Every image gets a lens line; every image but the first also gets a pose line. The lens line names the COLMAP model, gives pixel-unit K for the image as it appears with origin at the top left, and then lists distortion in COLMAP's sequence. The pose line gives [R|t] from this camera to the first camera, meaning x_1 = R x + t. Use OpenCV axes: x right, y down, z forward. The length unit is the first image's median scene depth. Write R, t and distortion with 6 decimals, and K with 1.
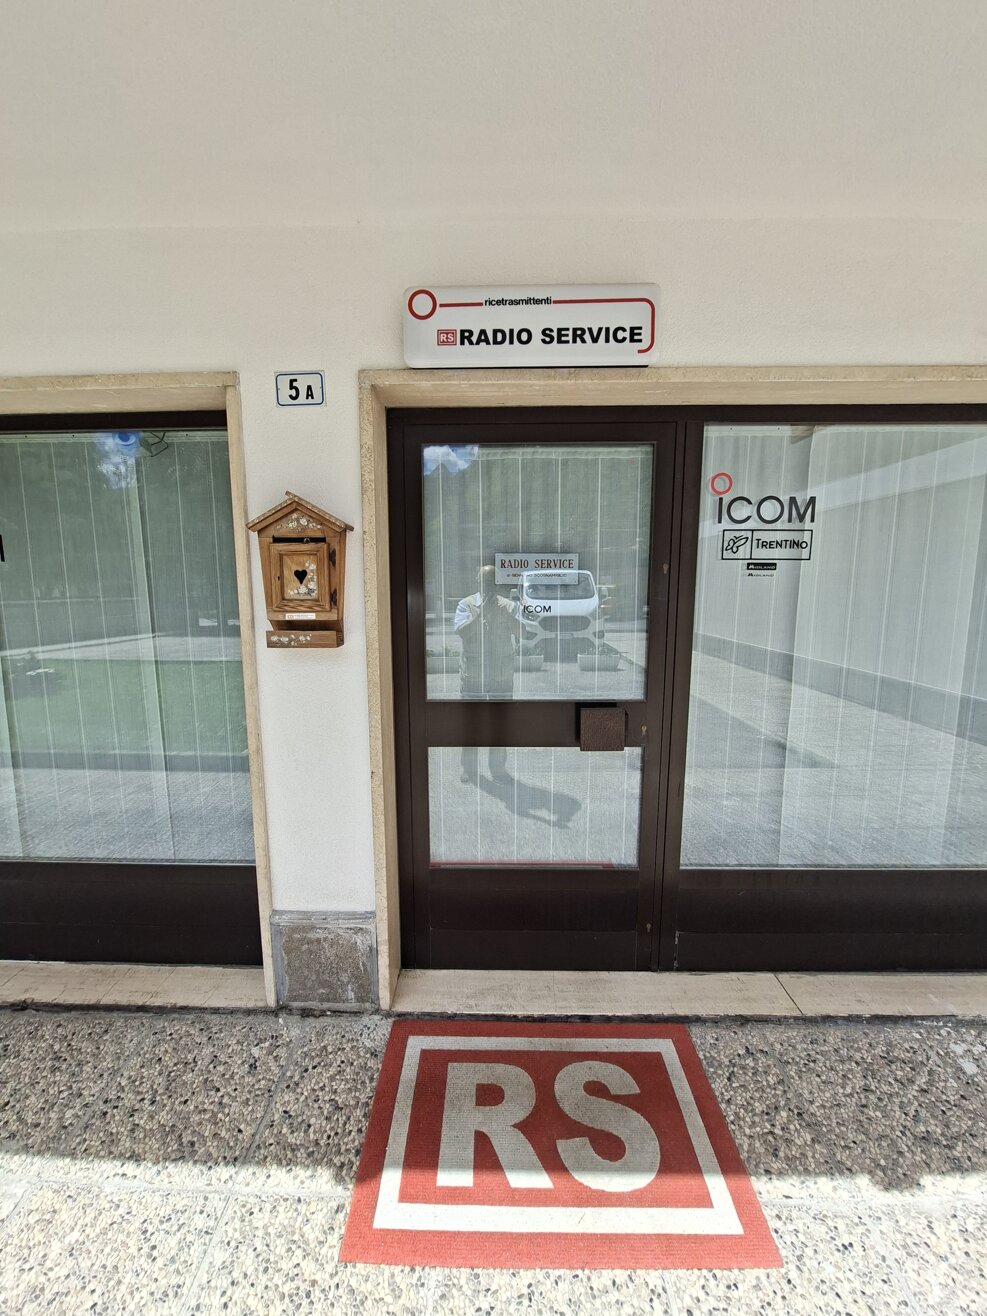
lens RADIAL K [[520.5, 0, 483.7], [0, 520.5, 654.8], [0, 0, 1]] dist [-0.011487, -0.000815]
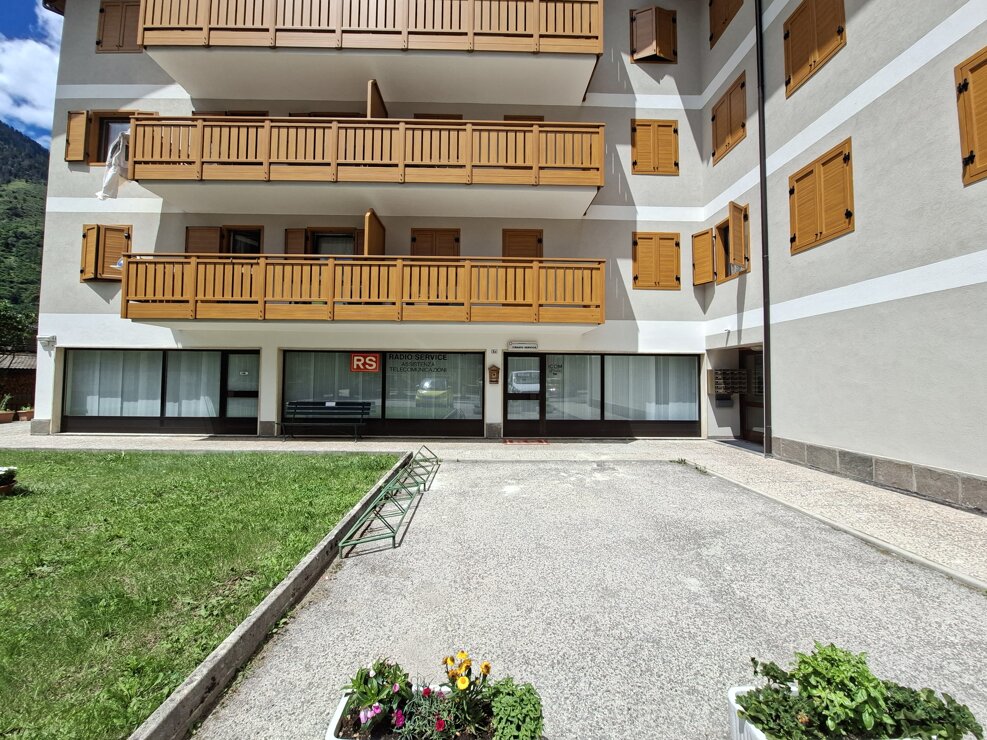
lens RADIAL K [[390.4, 0, 493.4], [0, 390.4, 371.7], [0, 0, 1]] dist [-0.011487, -0.000815]
pose [[0.998752, 0.012552, 0.048345, -0.631985], [-0.004558, 0.986777, -0.162023, 0.736400], [-0.049740, 0.161600, 0.985602, -4.696454]]
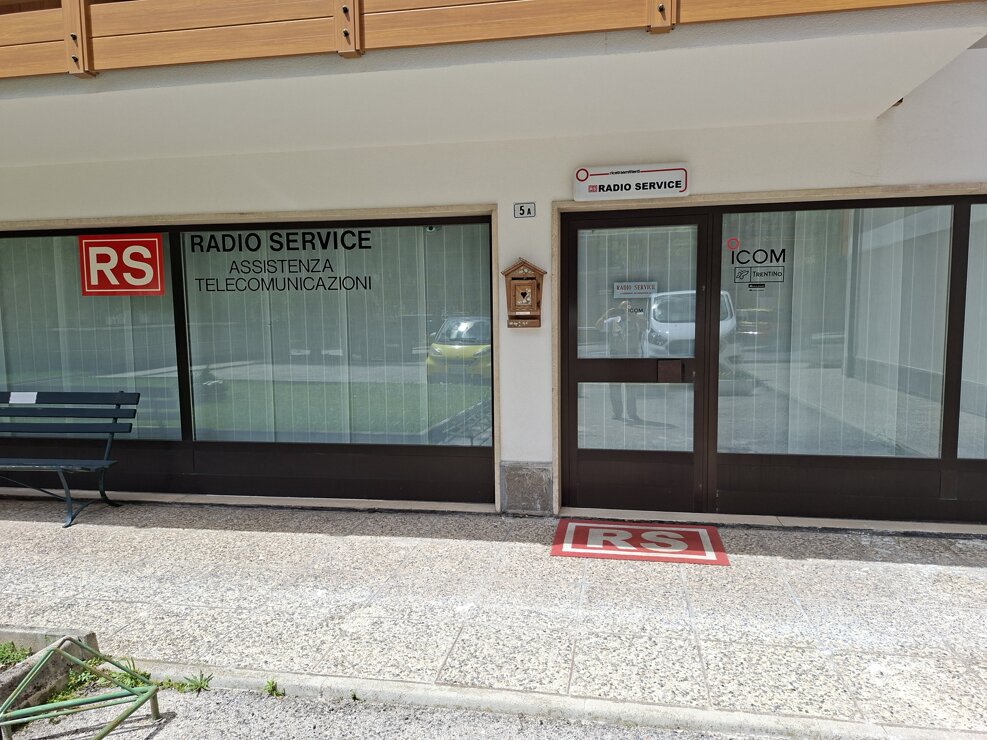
lens RADIAL K [[686.6, 0, 492.8], [0, 686.6, 381.6], [0, 0, 1]] dist [0.085733, -0.108597]
pose [[0.986584, 0.005913, -0.163145, -0.003620], [-0.011941, 0.999281, -0.035993, 0.312839], [0.162815, 0.037458, 0.985945, -1.824786]]
